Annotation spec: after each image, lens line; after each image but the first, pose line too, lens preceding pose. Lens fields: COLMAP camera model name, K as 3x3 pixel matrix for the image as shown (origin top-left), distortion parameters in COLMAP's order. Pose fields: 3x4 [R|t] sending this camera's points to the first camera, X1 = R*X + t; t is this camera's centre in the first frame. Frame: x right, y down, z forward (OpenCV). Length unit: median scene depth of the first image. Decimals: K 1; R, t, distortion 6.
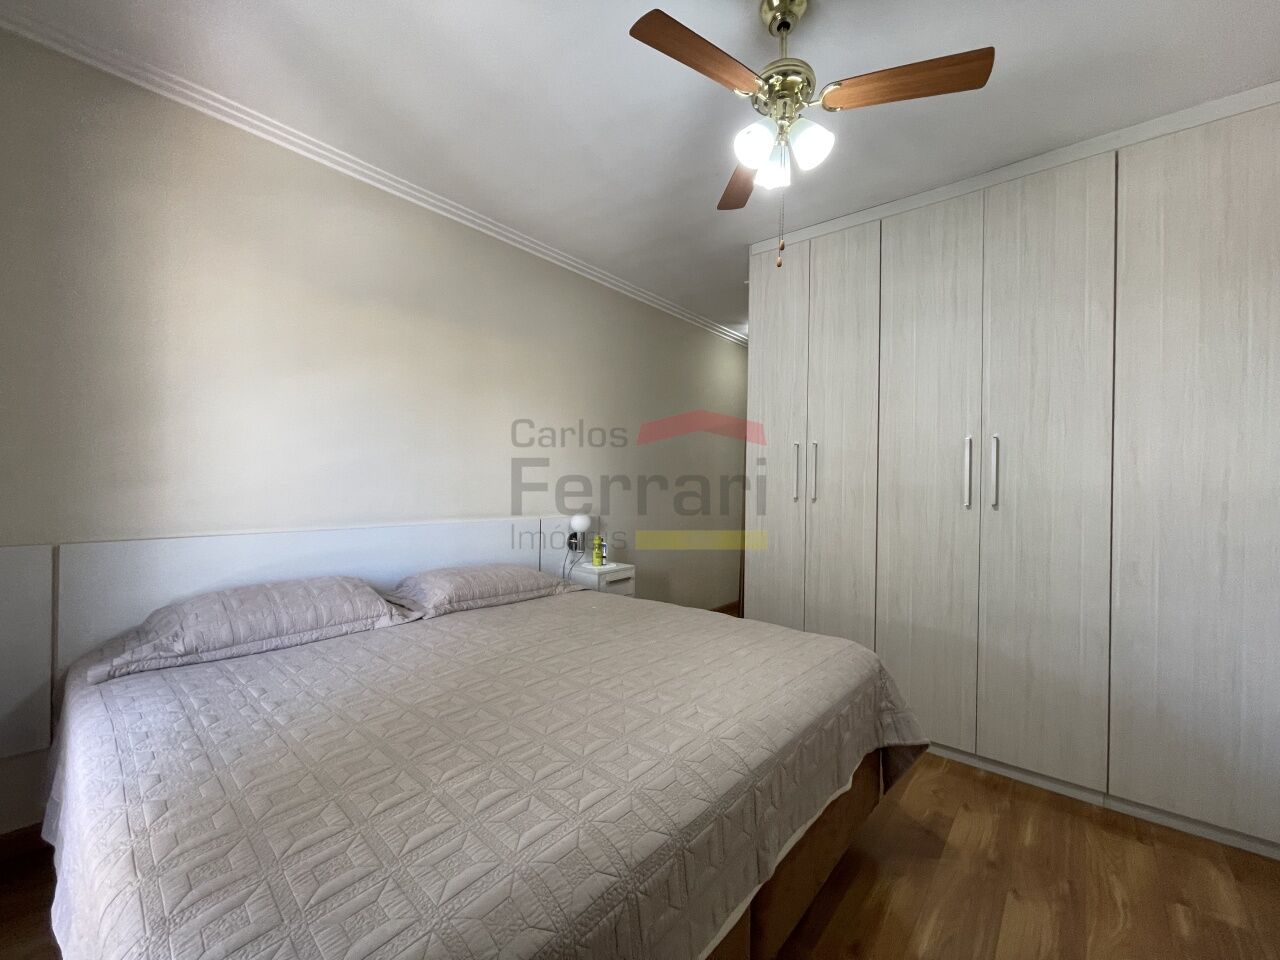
lens RADIAL K [[517.5, 0, 639.2], [0, 517.5, 476.6], [0, 0, 1]] dist [-0.003773, -0.000783]
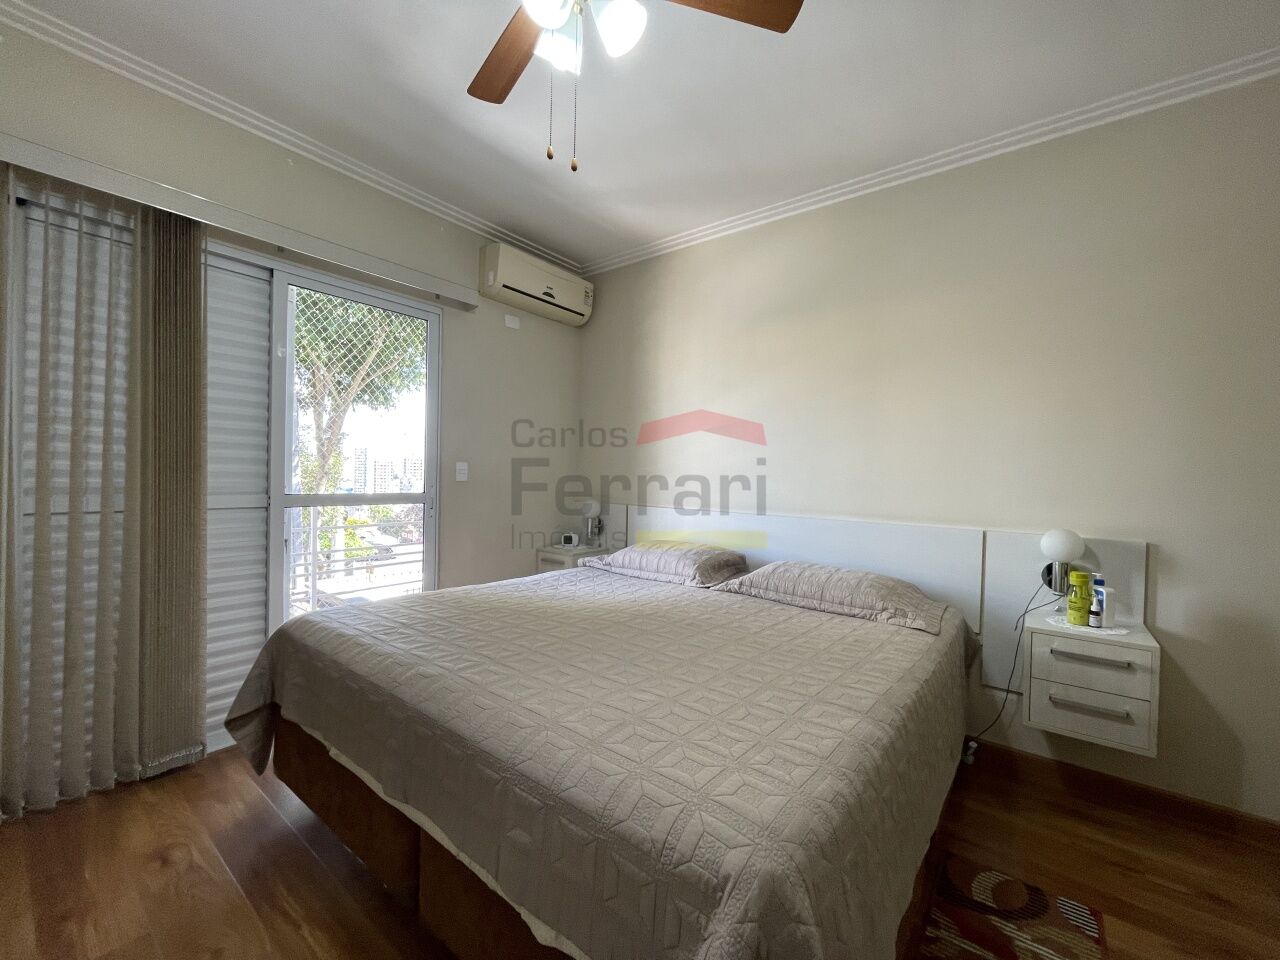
lens RADIAL K [[517.5, 0, 637.2], [0, 517.5, 480.2], [0, 0, 1]] dist [-0.003773, -0.000783]
pose [[0.038971, -0.000214, -0.999240, 0.665286], [-0.007744, 0.999970, -0.000516, 0.023270], [0.999210, 0.007759, 0.038968, 0.684555]]
